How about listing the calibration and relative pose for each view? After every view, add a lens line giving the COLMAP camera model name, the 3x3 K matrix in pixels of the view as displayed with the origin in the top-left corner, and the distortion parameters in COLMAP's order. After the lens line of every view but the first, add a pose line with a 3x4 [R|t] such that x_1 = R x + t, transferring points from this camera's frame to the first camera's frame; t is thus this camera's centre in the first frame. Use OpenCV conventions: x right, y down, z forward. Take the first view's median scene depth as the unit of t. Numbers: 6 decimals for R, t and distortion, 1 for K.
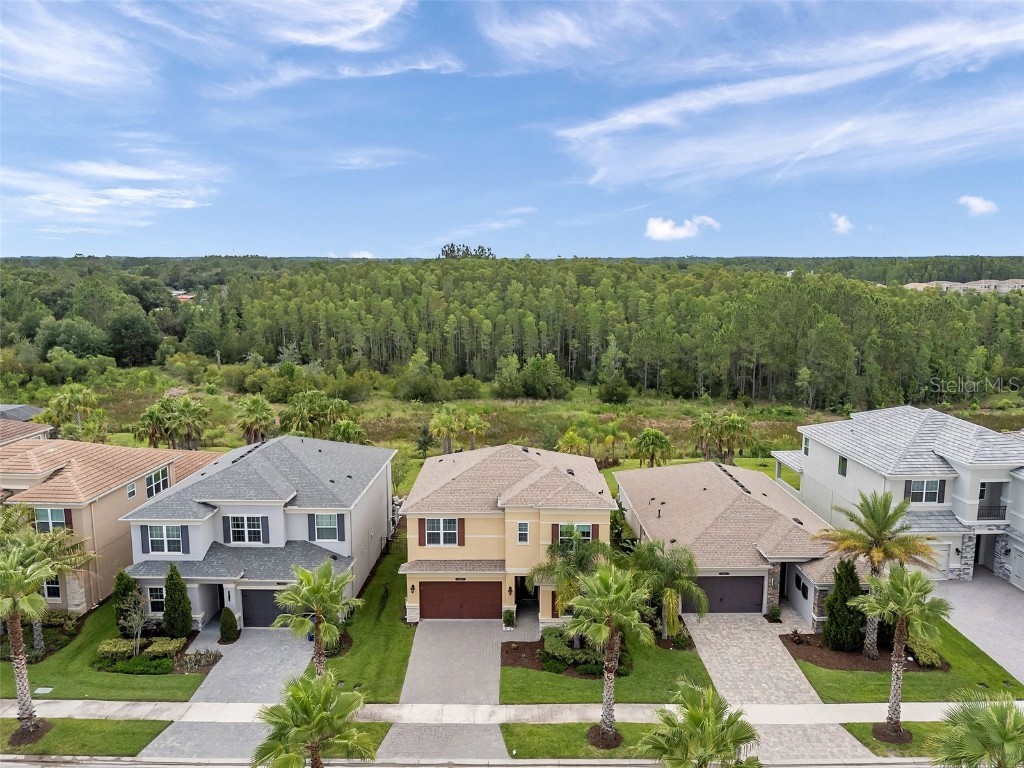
lens RADIAL K [[760.1, 0, 512.0], [0, 760.1, 384.0], [0, 0, 1]] dist [0.084704, -0.065638]
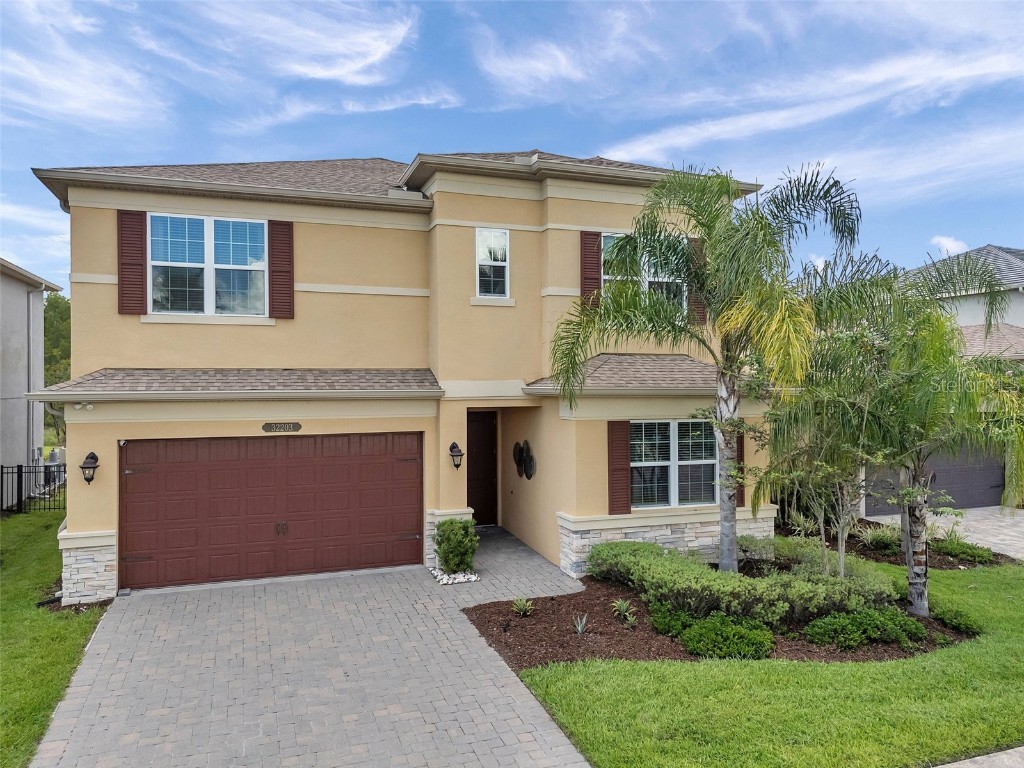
lens RADIAL K [[760.1, 0, 512.0], [0, 760.1, 384.0], [0, 0, 1]] dist [0.084704, -0.065638]
pose [[0.935300, 0.000637, 0.353855, -0.089131], [0.054702, 0.987717, -0.146366, 0.288300], [-0.349601, 0.156252, 0.923777, 0.705658]]
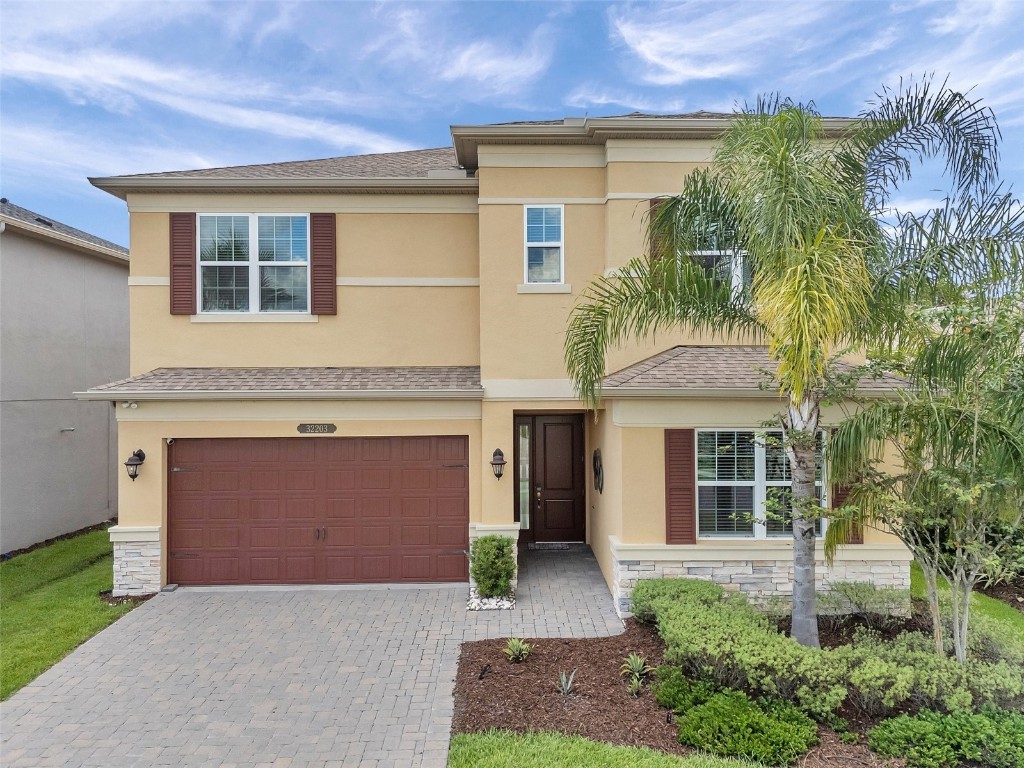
lens RADIAL K [[760.1, 0, 512.0], [0, 760.1, 384.0], [0, 0, 1]] dist [0.084704, -0.065638]
pose [[0.999548, -0.000299, 0.030072, -0.005269], [0.004921, 0.988102, -0.153723, 0.284288], [-0.029668, 0.153801, 0.987656, 0.728582]]
